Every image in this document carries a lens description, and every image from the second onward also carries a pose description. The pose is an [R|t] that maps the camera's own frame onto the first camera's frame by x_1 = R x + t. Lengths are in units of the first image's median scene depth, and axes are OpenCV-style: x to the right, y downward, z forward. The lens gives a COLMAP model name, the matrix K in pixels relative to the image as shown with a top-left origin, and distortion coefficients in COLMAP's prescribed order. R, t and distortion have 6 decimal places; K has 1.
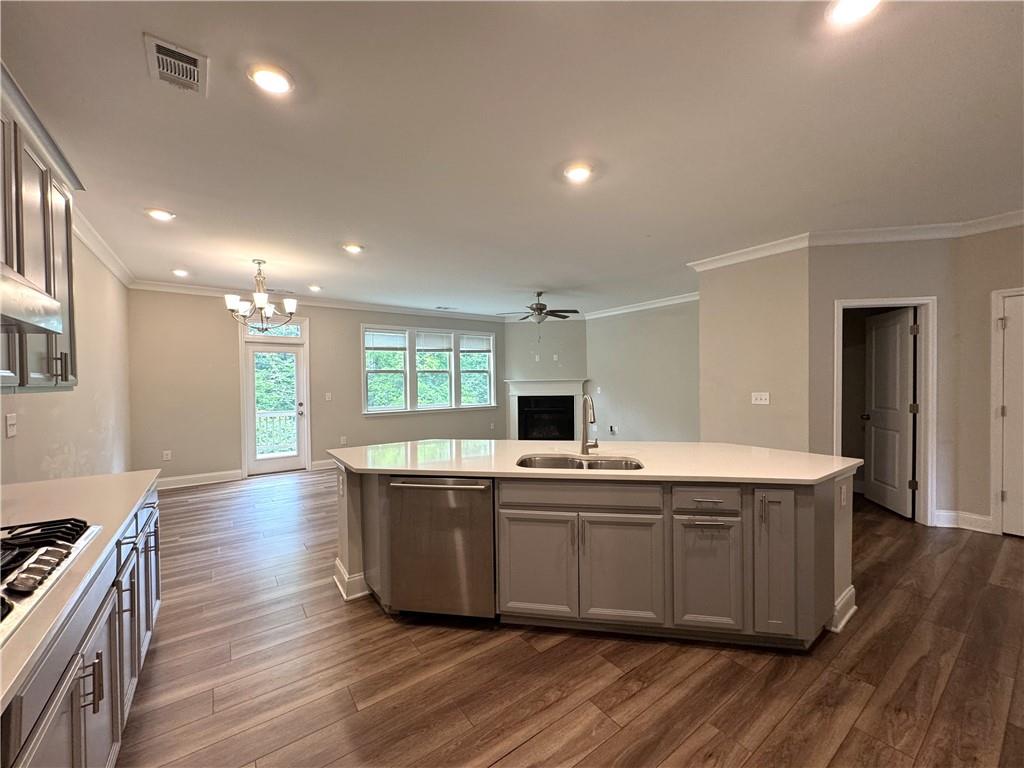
lens RADIAL K [[411.0, 0, 514.8], [0, 411.0, 380.6], [0, 0, 1]] dist [0.001555, 0.000054]
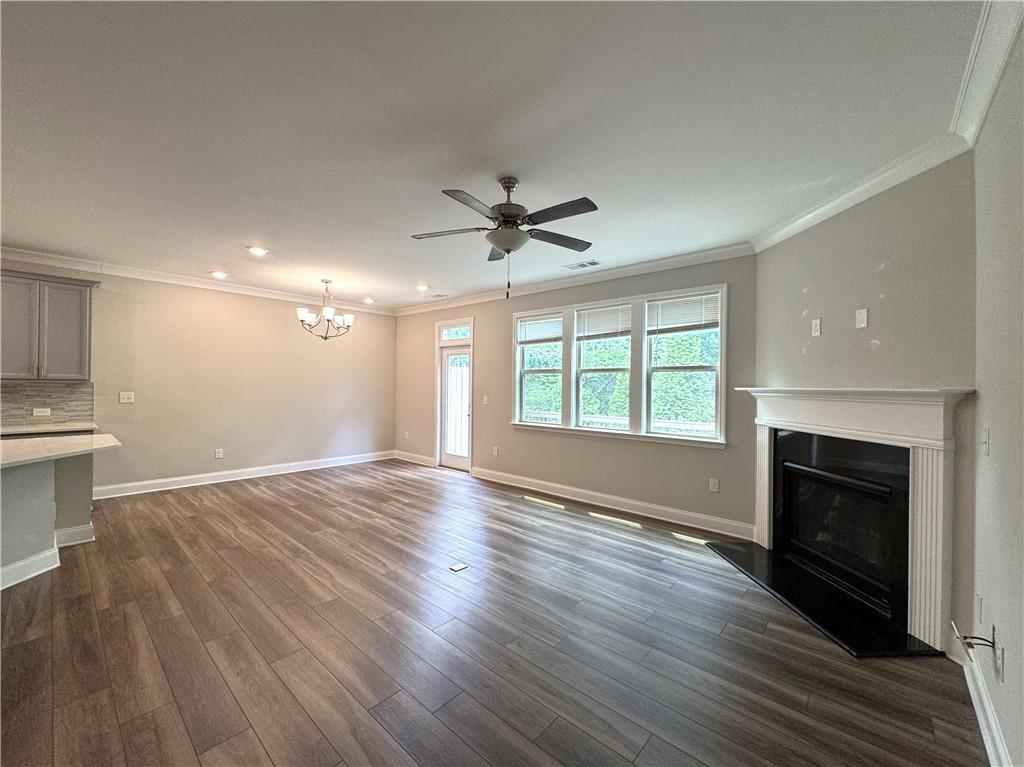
lens RADIAL K [[411.0, 0, 514.8], [0, 411.0, 386.6], [0, 0, 1]] dist [0.001555, 0.000054]
pose [[0.226601, 0.010098, -0.973935, 0.369908], [-0.028878, 0.999576, 0.003645, 0.004370], [0.973559, 0.027300, 0.226797, 0.718752]]
